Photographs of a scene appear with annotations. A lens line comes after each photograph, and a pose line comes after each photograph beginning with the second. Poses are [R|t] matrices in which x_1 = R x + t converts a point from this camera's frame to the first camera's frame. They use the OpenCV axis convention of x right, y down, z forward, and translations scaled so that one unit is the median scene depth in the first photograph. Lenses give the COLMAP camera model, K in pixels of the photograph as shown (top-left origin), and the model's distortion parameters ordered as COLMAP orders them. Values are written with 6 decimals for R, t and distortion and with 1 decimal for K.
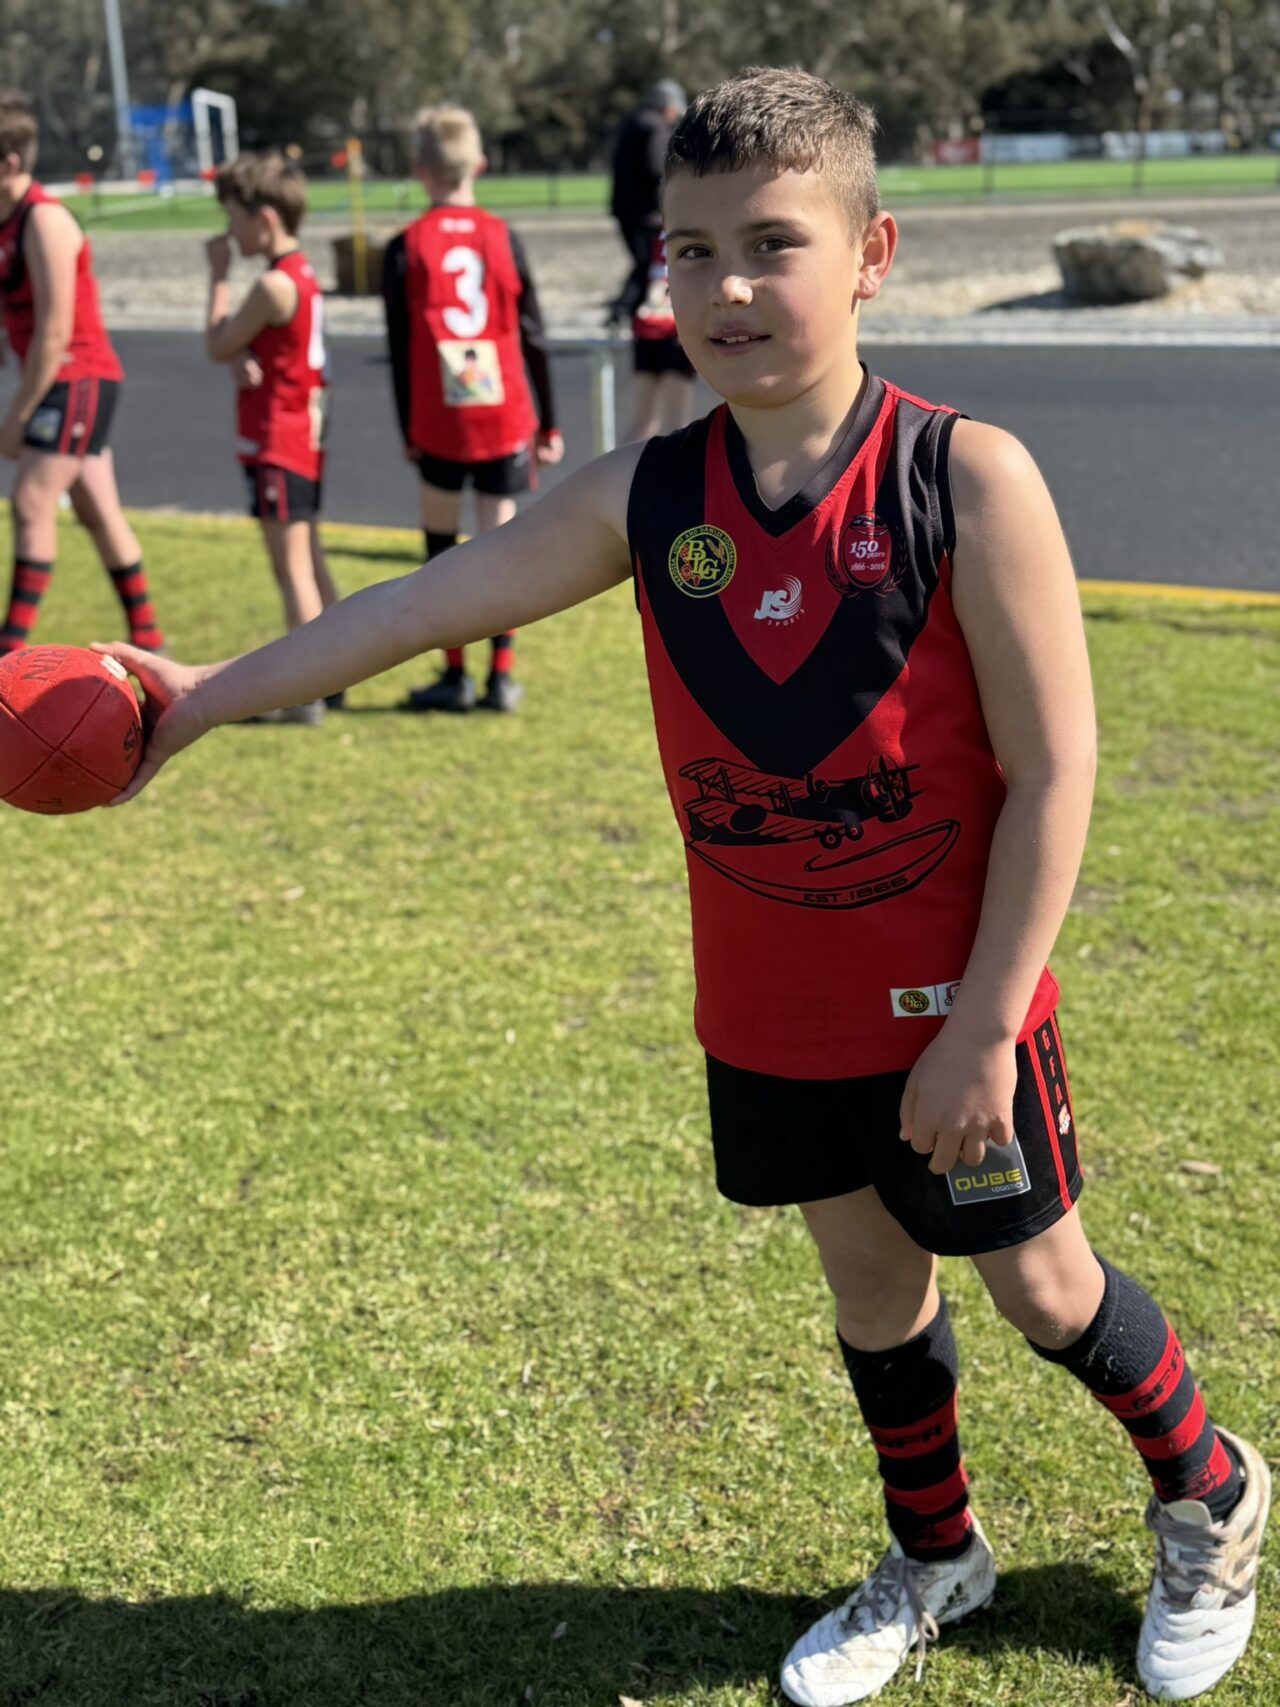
lens RADIAL K [[1997.3, 0, 645.9], [0, 1997.3, 870.2], [0, 0, 1]] dist [0.101469, 0.000000]
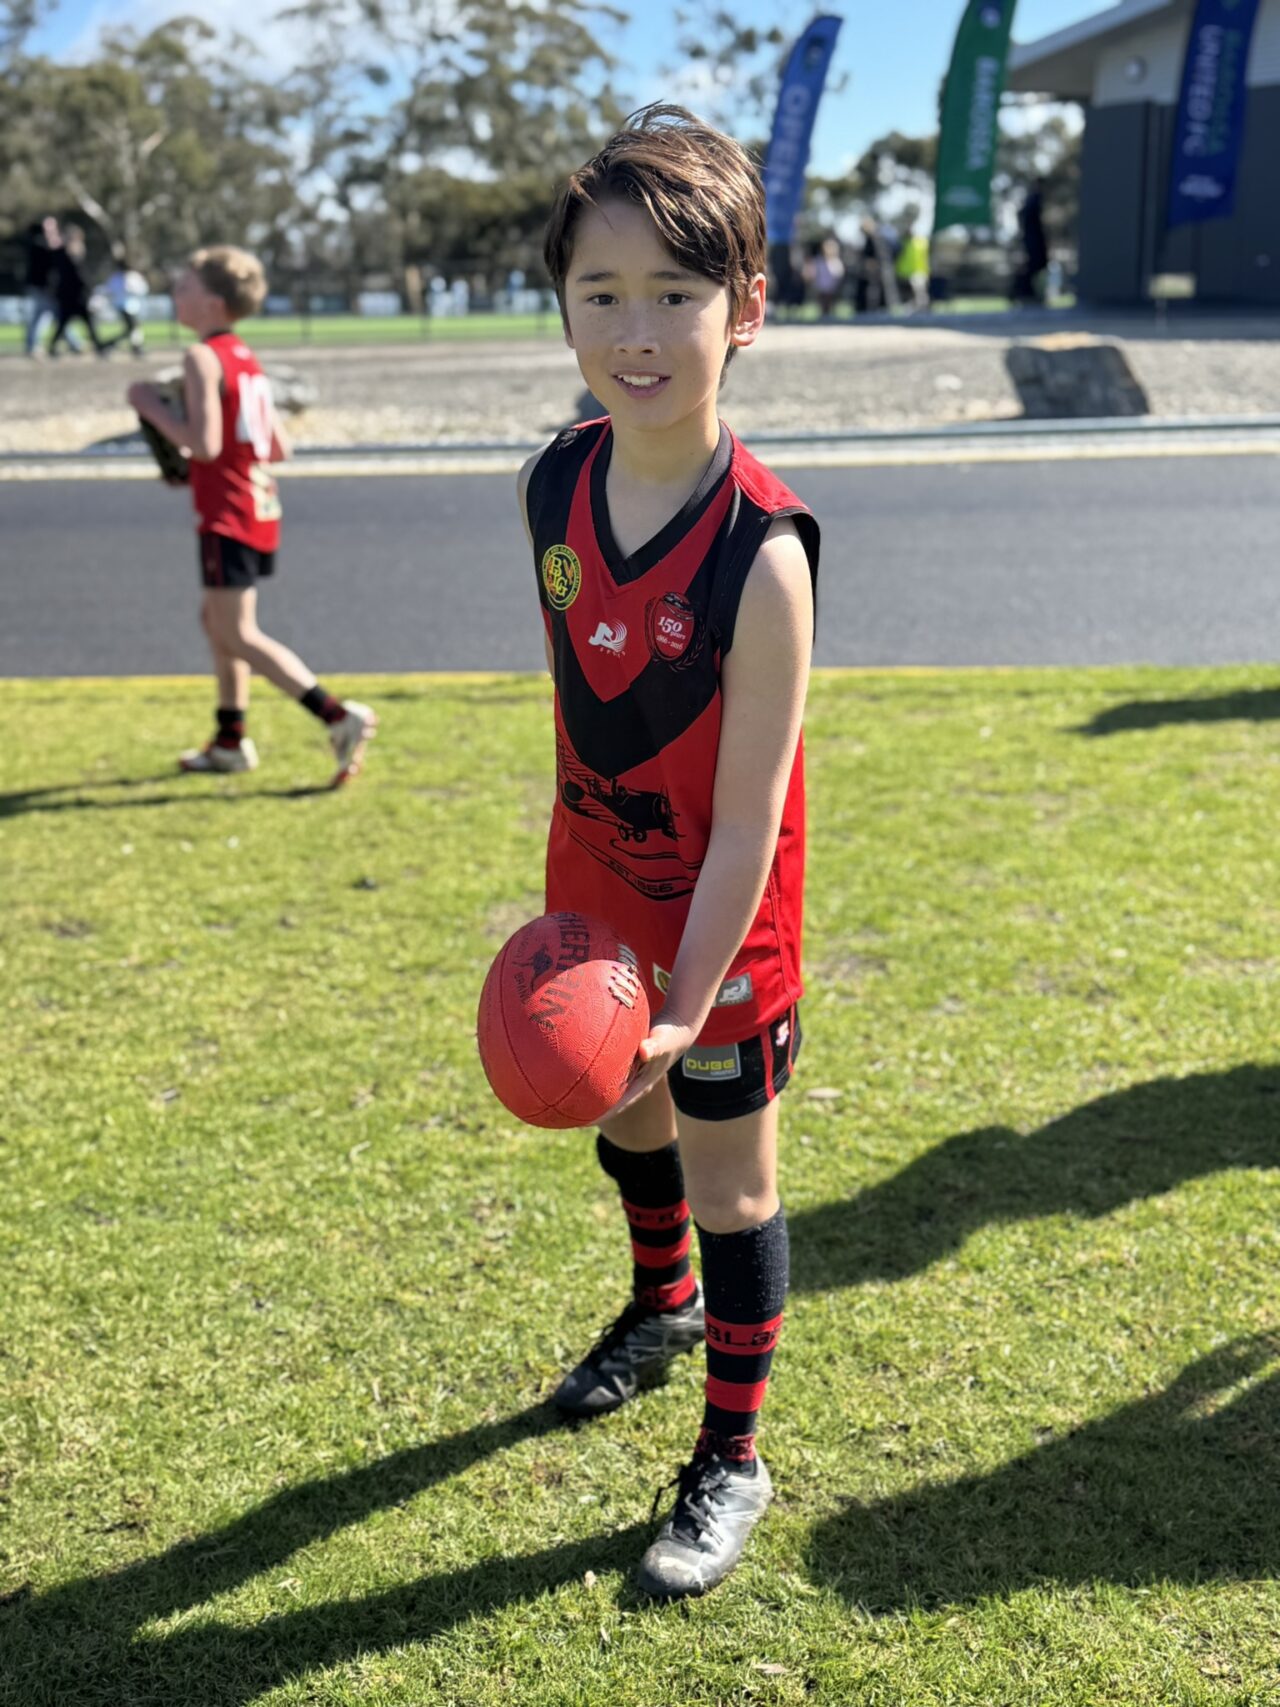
lens RADIAL K [[1997.3, 0, 674.1], [0, 1997.3, 845.2], [0, 0, 1]] dist [0.101469, 0.000000]
pose [[0.879855, -0.120482, 0.459716, -0.226503], [0.159972, 0.985965, -0.047771, 0.039177], [-0.447508, 0.115573, 0.886780, 0.027969]]
